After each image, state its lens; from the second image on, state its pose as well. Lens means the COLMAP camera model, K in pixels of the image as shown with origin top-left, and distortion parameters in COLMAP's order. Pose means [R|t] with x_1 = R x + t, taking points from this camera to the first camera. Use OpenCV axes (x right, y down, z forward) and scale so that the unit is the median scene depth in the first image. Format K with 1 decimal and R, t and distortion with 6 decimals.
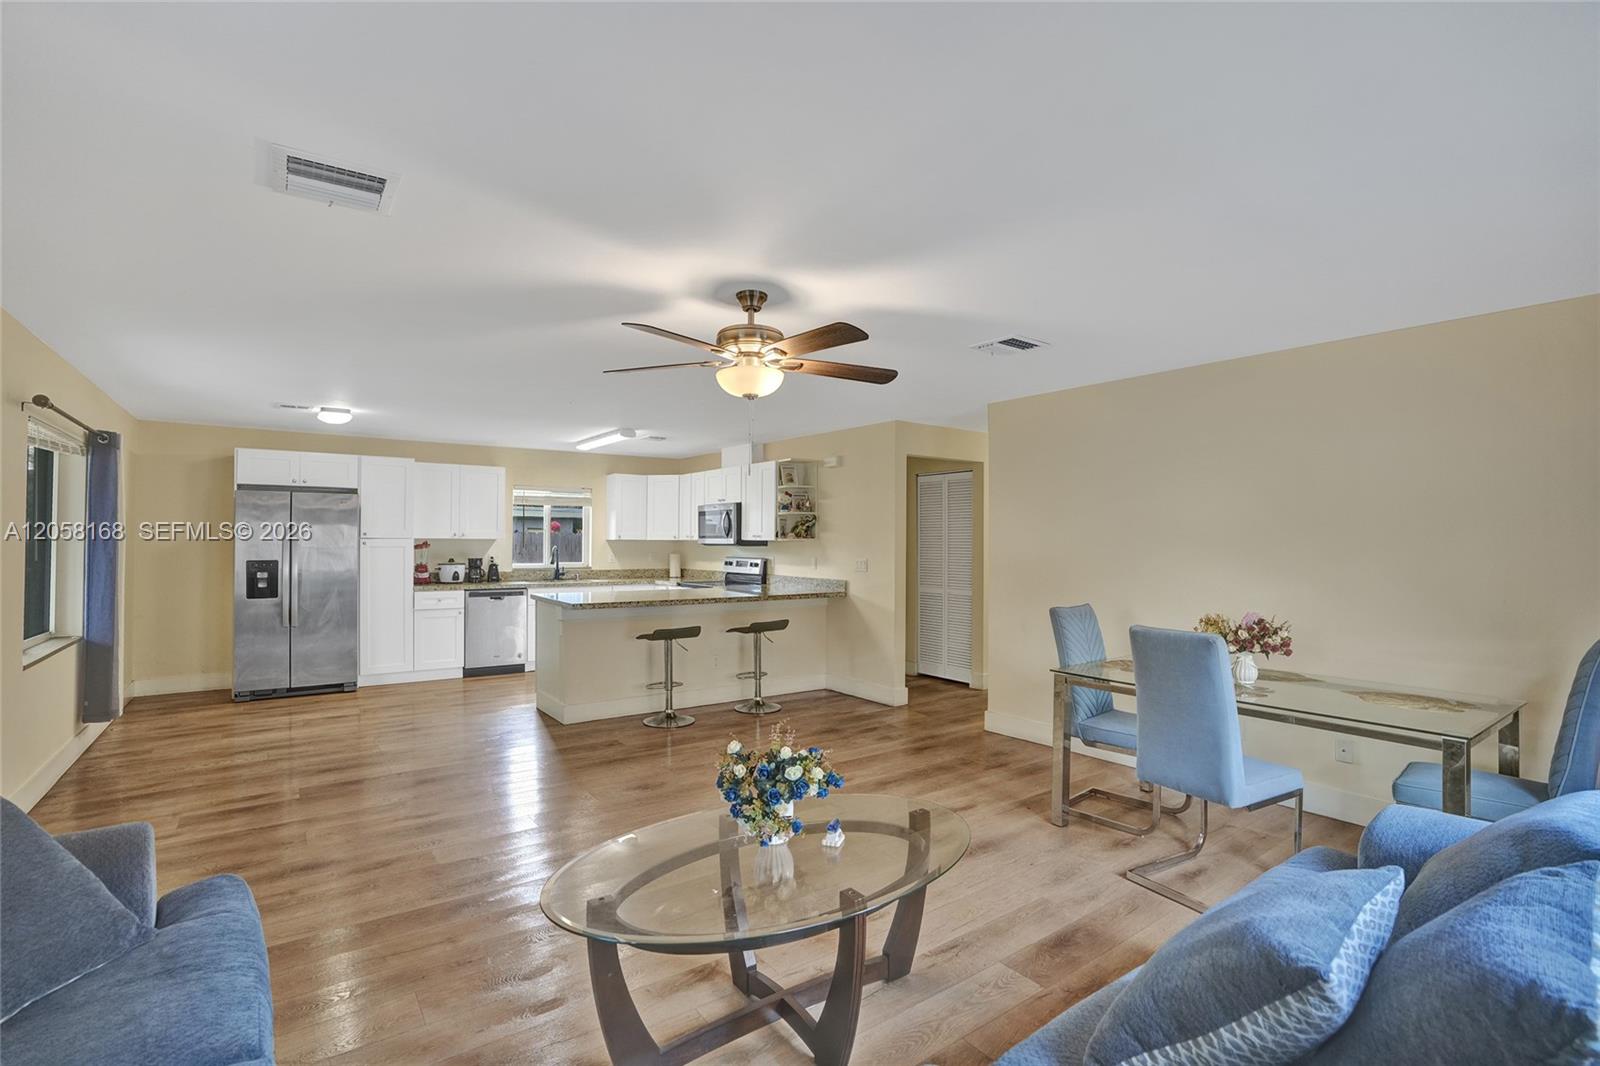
lens RADIAL K [[760.8, 0, 806.5], [0, 760.8, 533.6], [0, 0, 1]] dist [-0.069778, 0.033497]
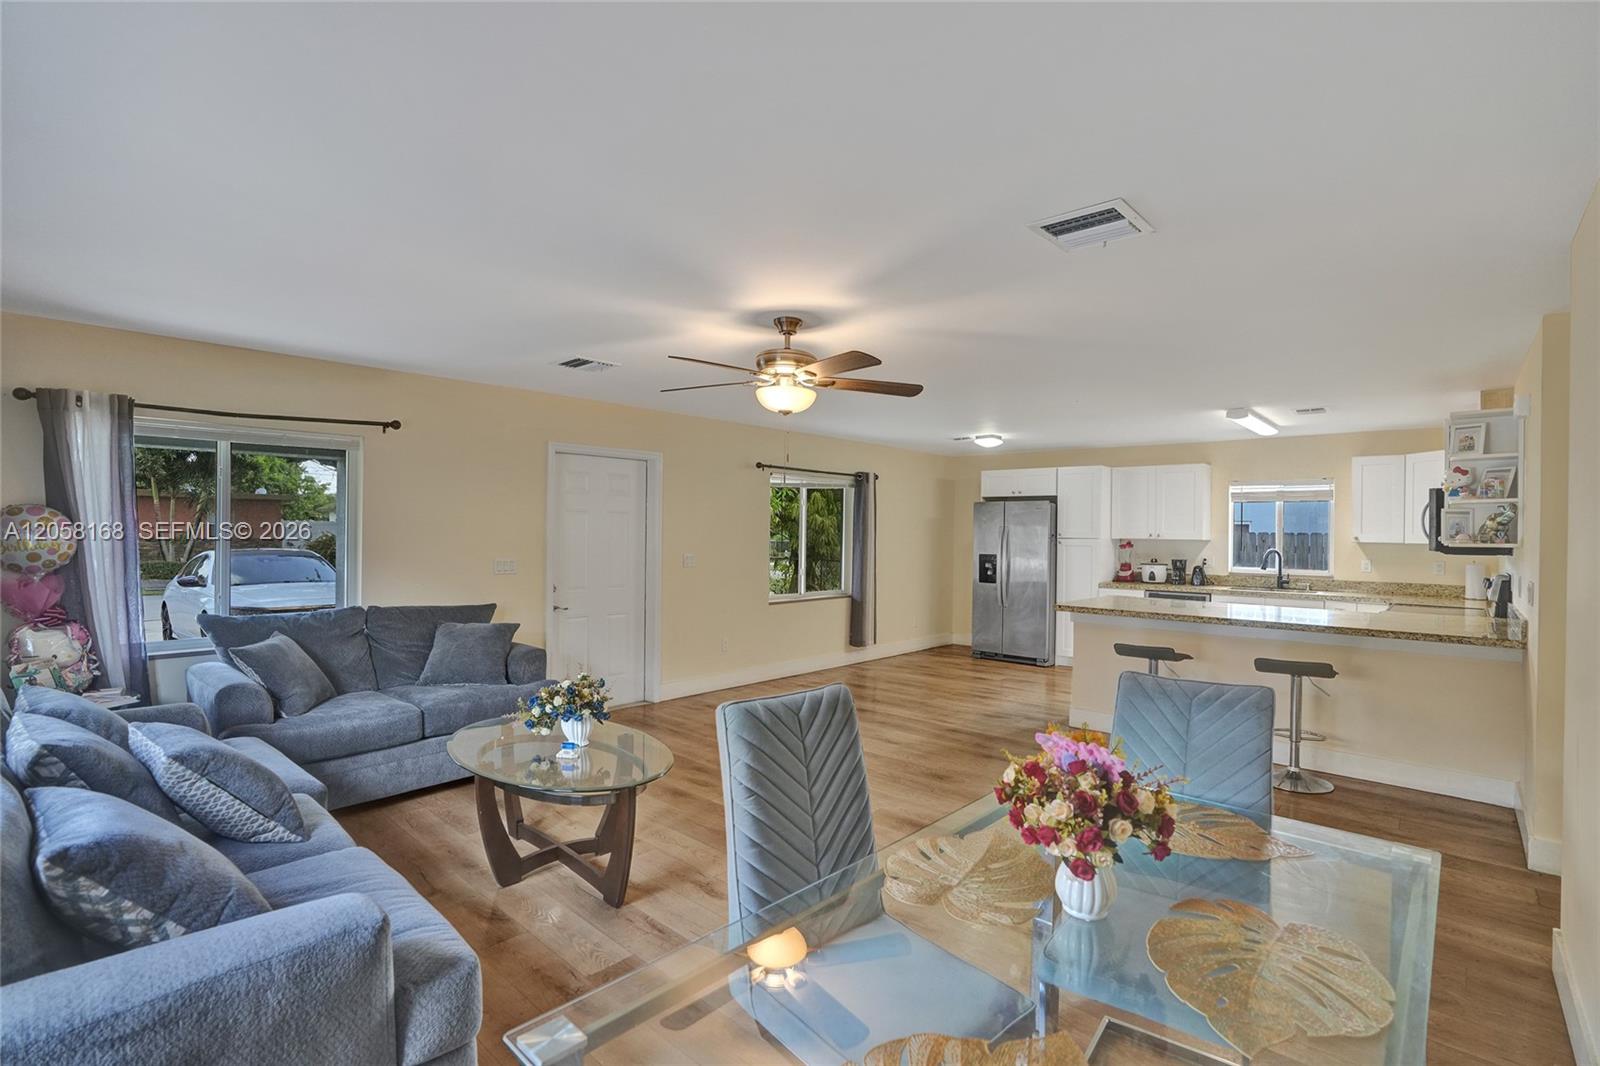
lens RADIAL K [[763.4, 0, 840.6], [0, 763.4, 536.4], [0, 0, 1]] dist [0.036032, 0.000048]
pose [[0.242851, 0.004689, -0.970052, 0.444369], [0.000611, 0.999987, 0.004987, -0.002508], [0.970063, -0.001804, 0.242845, 0.345135]]
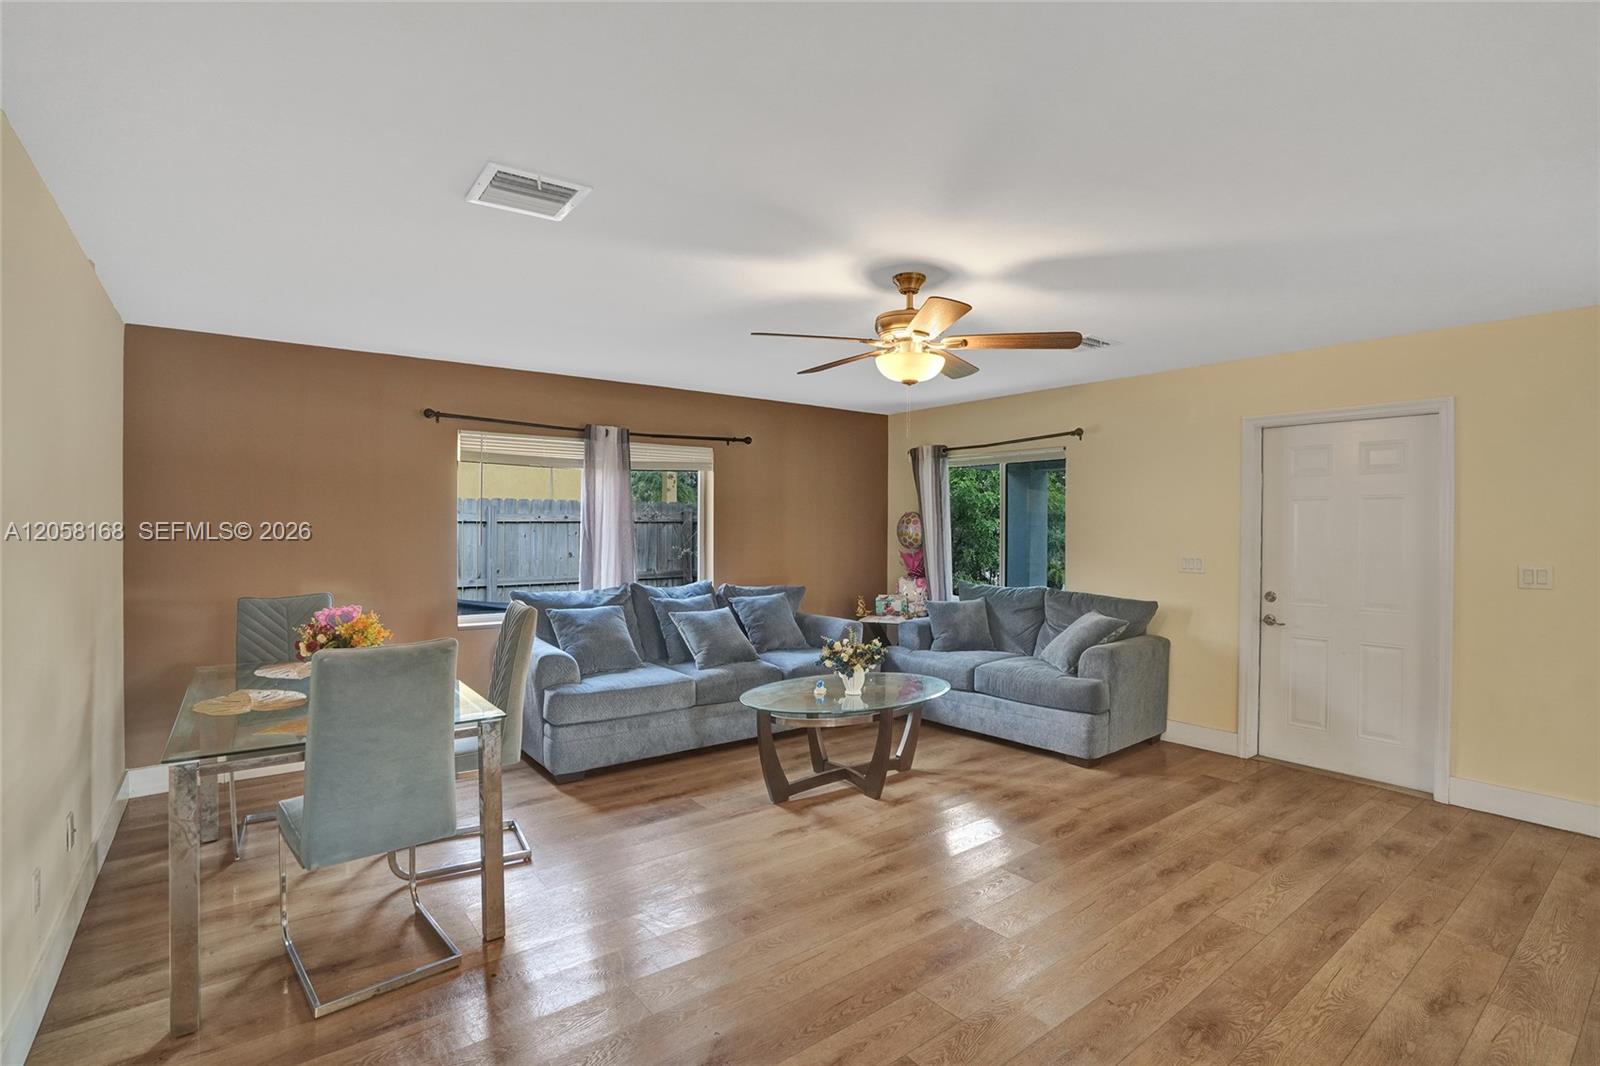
lens RADIAL K [[780.3, 0, 800.0], [0, 780.3, 533.0], [0, 0, 1]] dist [-0.000981, -0.000338]
pose [[-0.997879, -0.004823, -0.064914, 0.055728], [-0.004986, 0.999985, 0.002363, 0.002875], [0.064901, 0.002682, -0.997888, 0.847312]]
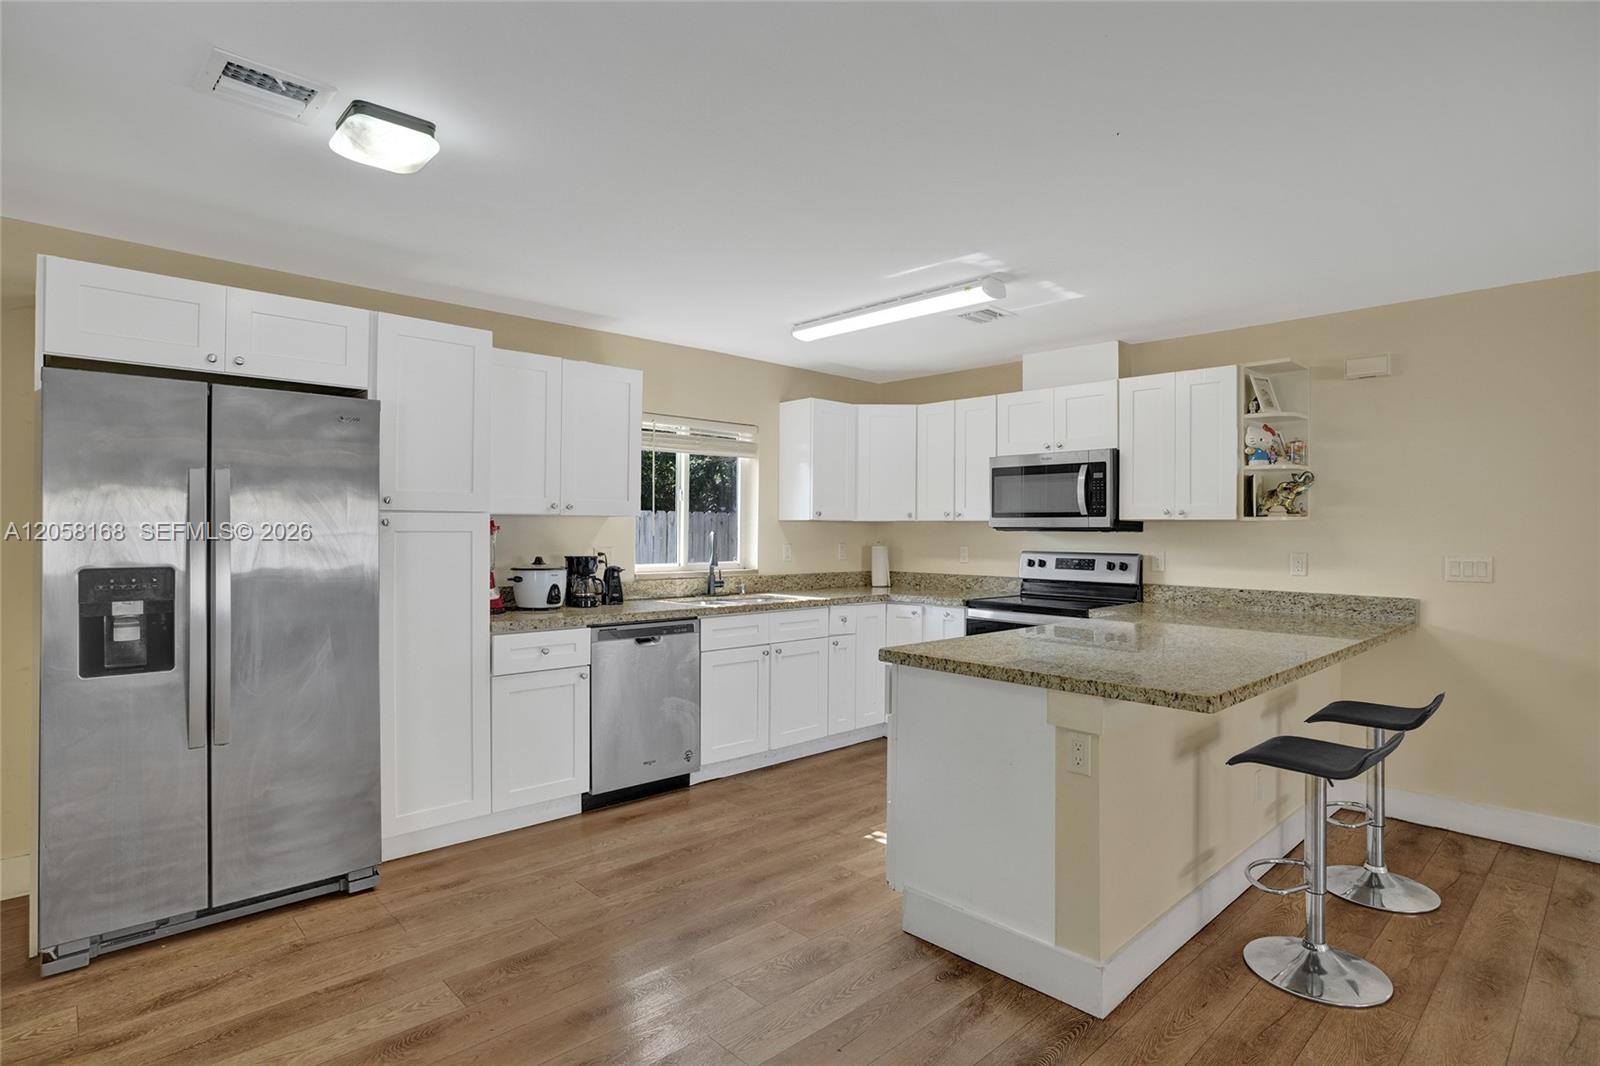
lens RADIAL K [[827.4, 0, 799.8], [0, 827.4, 527.6], [0, 0, 1]] dist [-0.059763, 0.033491]
pose [[0.991023, 0.003022, 0.133661, -0.390132], [-0.004207, 0.999954, 0.008583, 0.009980], [-0.133629, -0.009069, 0.990990, 0.476557]]
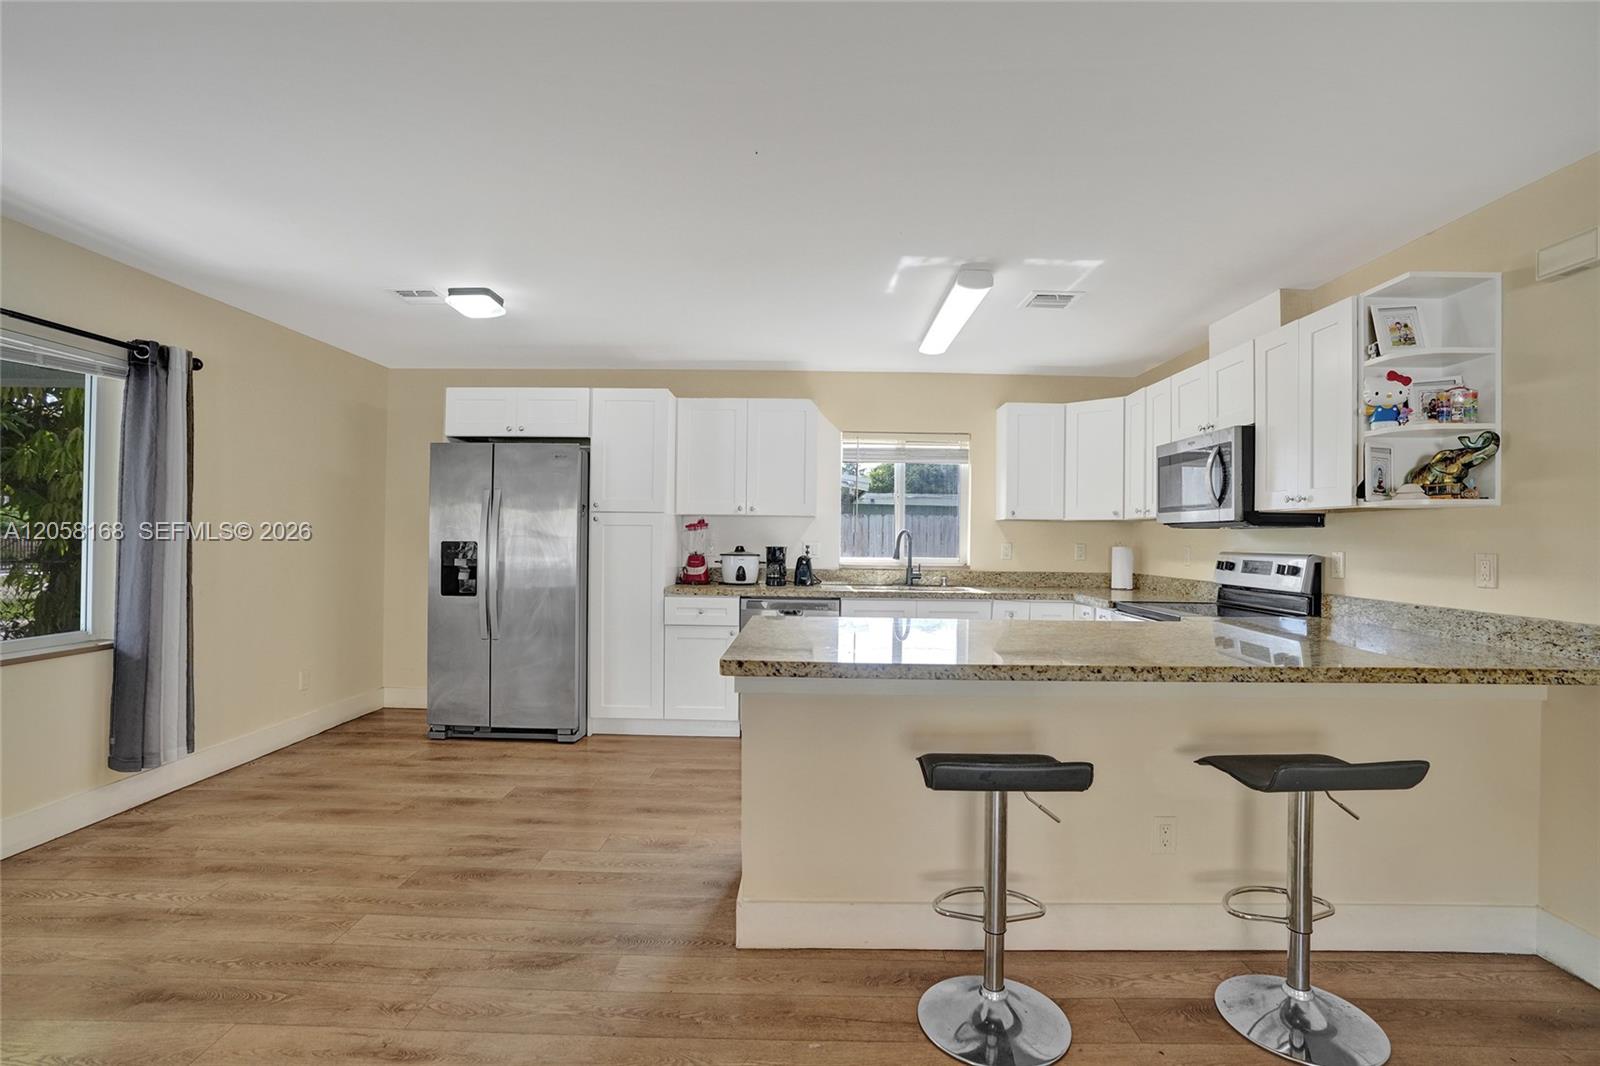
lens RADIAL K [[760.8, 0, 806.5], [0, 760.8, 533.6], [0, 0, 1]] dist [-0.069778, 0.033497]
pose [[0.802359, 0.004199, -0.596827, -0.038614], [-0.004308, 0.999990, 0.001243, 0.021967], [0.596826, 0.001574, 0.802369, 0.524405]]
